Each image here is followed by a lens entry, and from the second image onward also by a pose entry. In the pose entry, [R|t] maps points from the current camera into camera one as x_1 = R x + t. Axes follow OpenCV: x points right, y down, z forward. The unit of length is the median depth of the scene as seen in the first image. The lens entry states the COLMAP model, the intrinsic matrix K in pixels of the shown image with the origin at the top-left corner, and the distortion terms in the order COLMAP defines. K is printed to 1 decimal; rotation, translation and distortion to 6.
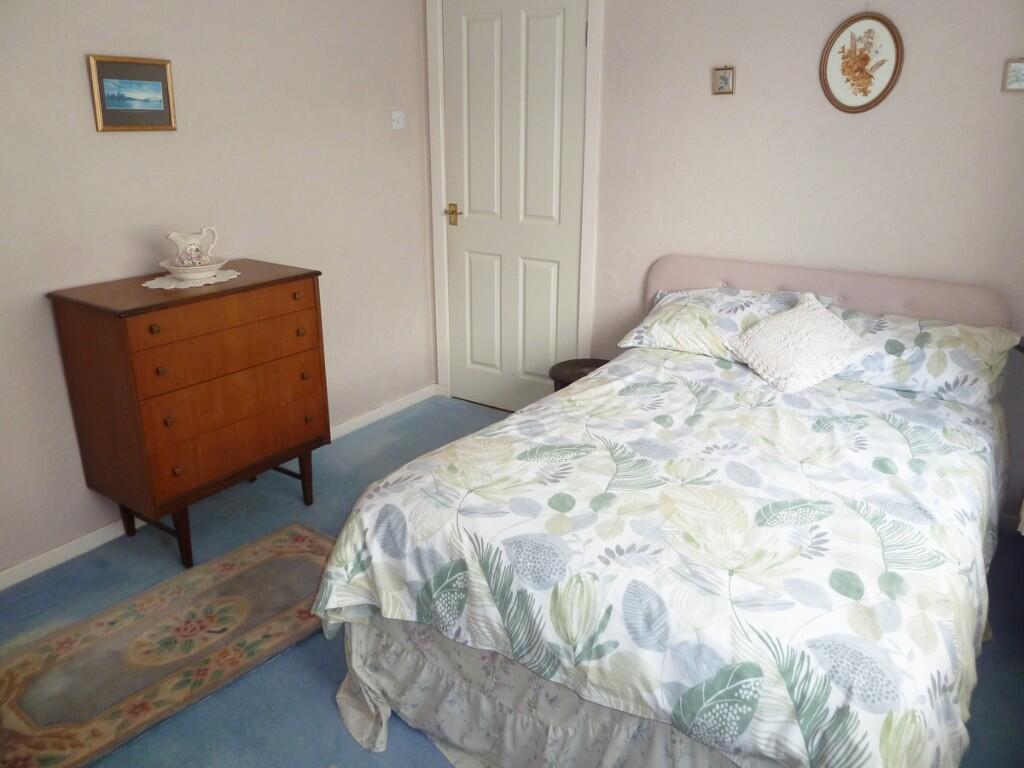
lens RADIAL K [[756.9, 0, 522.9], [0, 756.9, 381.3], [0, 0, 1]] dist [-0.042111, 0.013570]
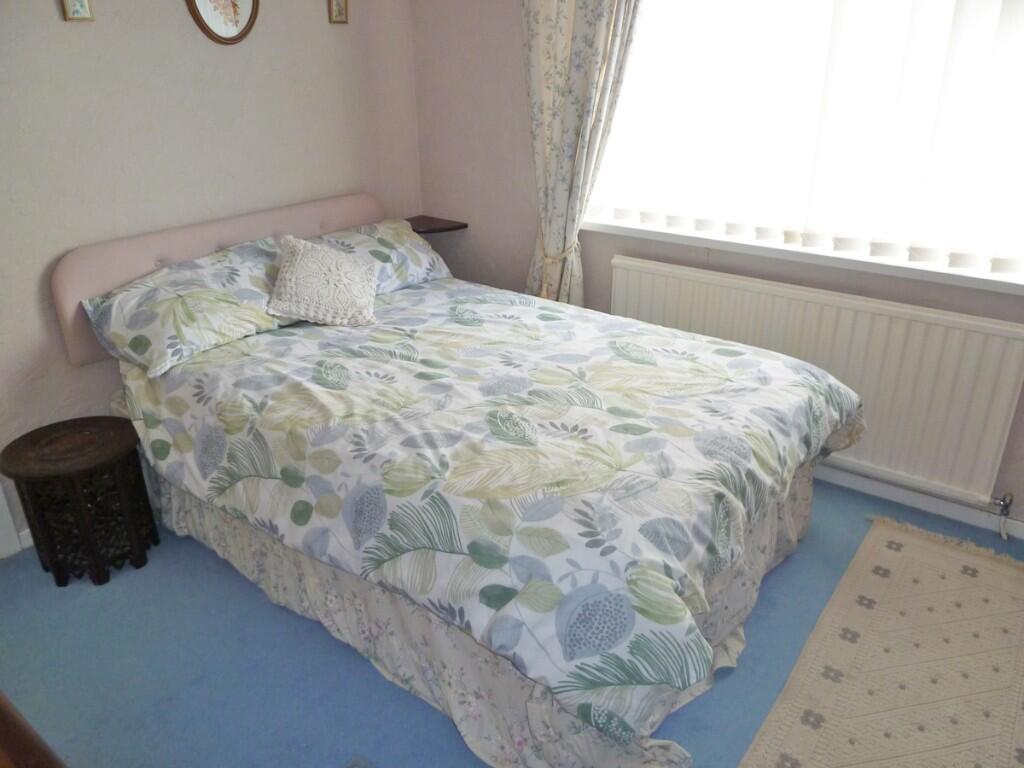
lens RADIAL K [[756.9, 0, 522.9], [0, 756.9, 381.3], [0, 0, 1]] dist [-0.042111, 0.013570]
pose [[0.069269, -0.406157, 0.911174, -0.690957], [0.327060, 0.872133, 0.363890, -0.256346], [-0.942461, 0.272802, 0.193250, 0.713729]]
